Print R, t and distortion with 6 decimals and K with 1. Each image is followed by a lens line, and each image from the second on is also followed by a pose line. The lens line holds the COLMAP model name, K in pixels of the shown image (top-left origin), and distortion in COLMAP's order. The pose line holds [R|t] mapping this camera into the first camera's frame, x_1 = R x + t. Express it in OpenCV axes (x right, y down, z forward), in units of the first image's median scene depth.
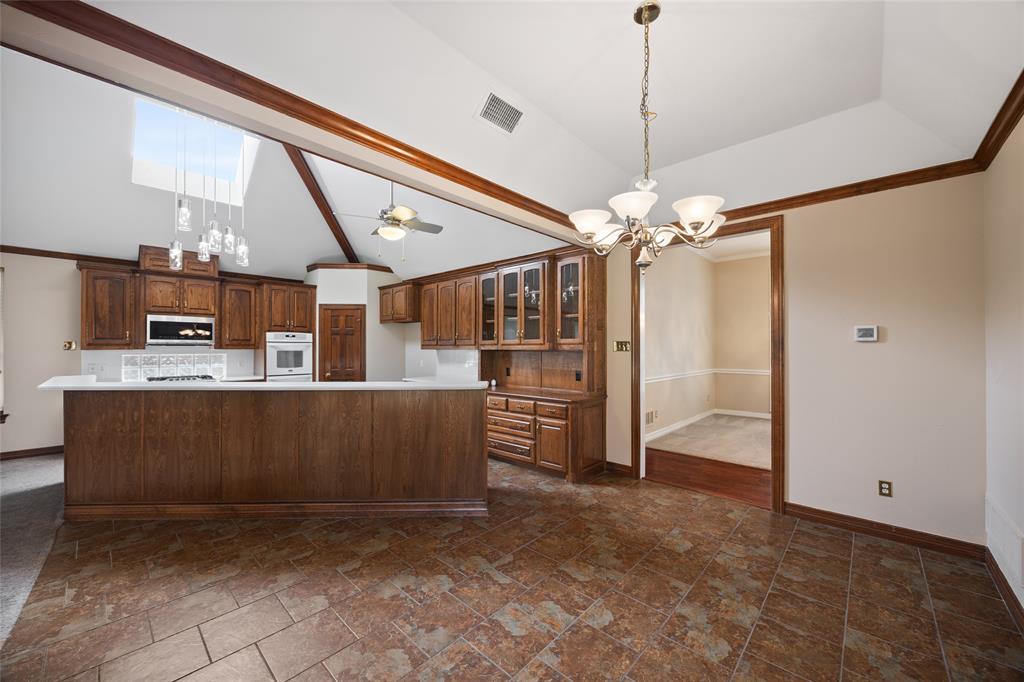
lens RADIAL K [[393.0, 0, 509.9], [0, 393.0, 345.0], [0, 0, 1]] dist [-0.004539, 0.001064]
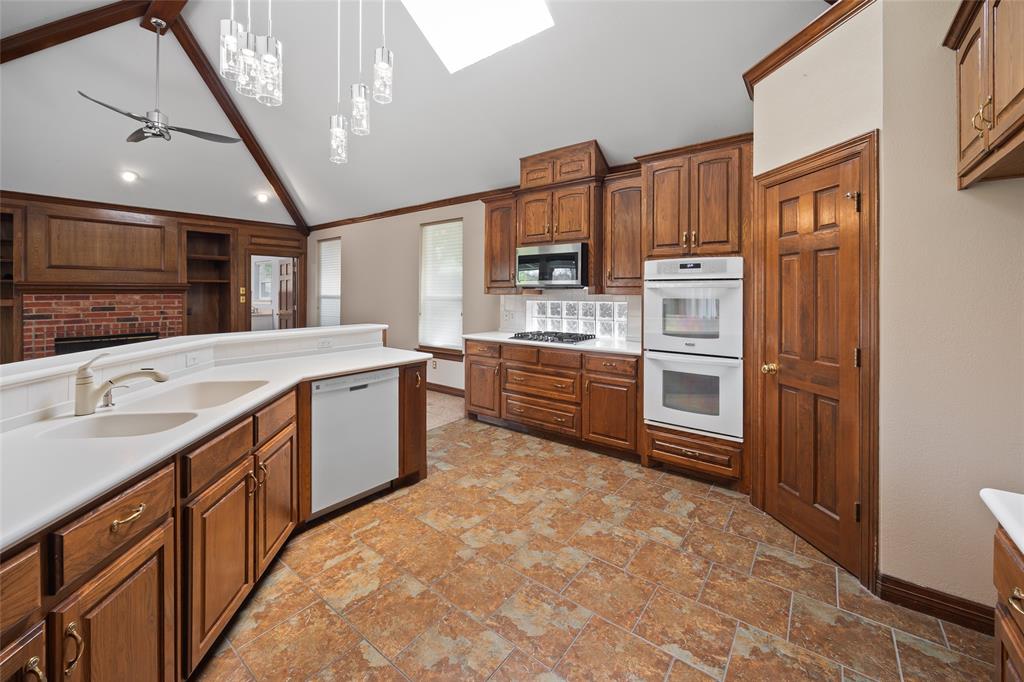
lens RADIAL K [[393.0, 0, 523.6], [0, 393.0, 295.1], [0, 0, 1]] dist [-0.004539, 0.001064]
pose [[0.124832, 0.010664, -0.992121, -0.179115], [0.006295, 0.999914, 0.011540, 0.005170], [0.992158, -0.007686, 0.124754, 0.955307]]
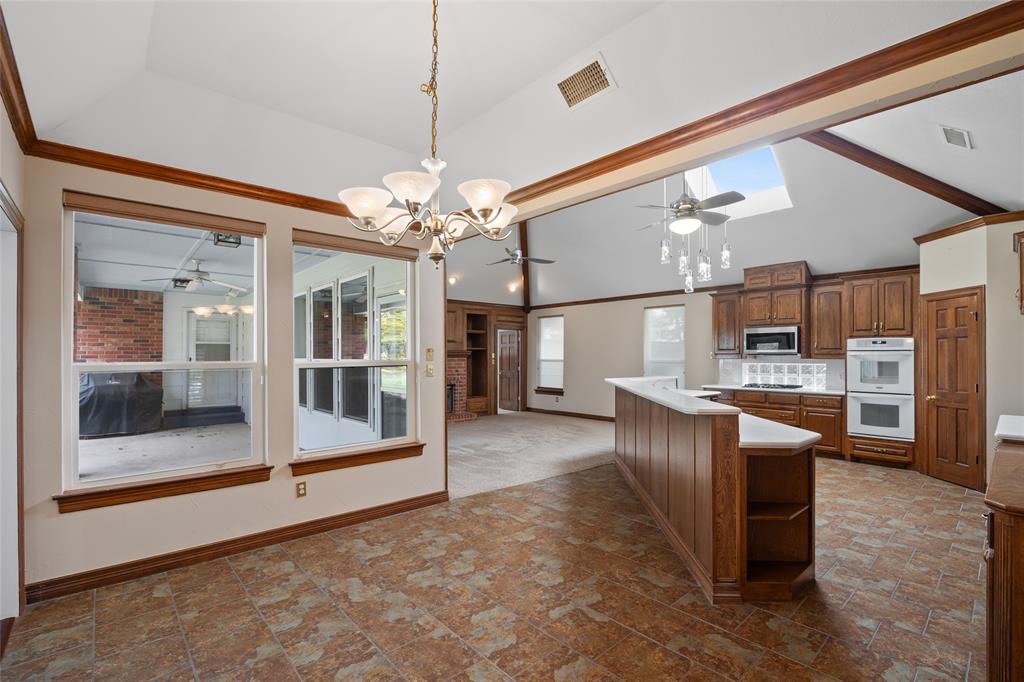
lens RADIAL K [[453.9, 0, 517.8], [0, 453.9, 353.7], [0, 0, 1]] dist [-0.017352, 0.003041]
pose [[-0.079193, -0.004110, -0.996851, 0.474422], [0.003918, 0.999982, -0.004434, 0.000858], [0.996852, -0.004257, -0.079176, 0.457238]]
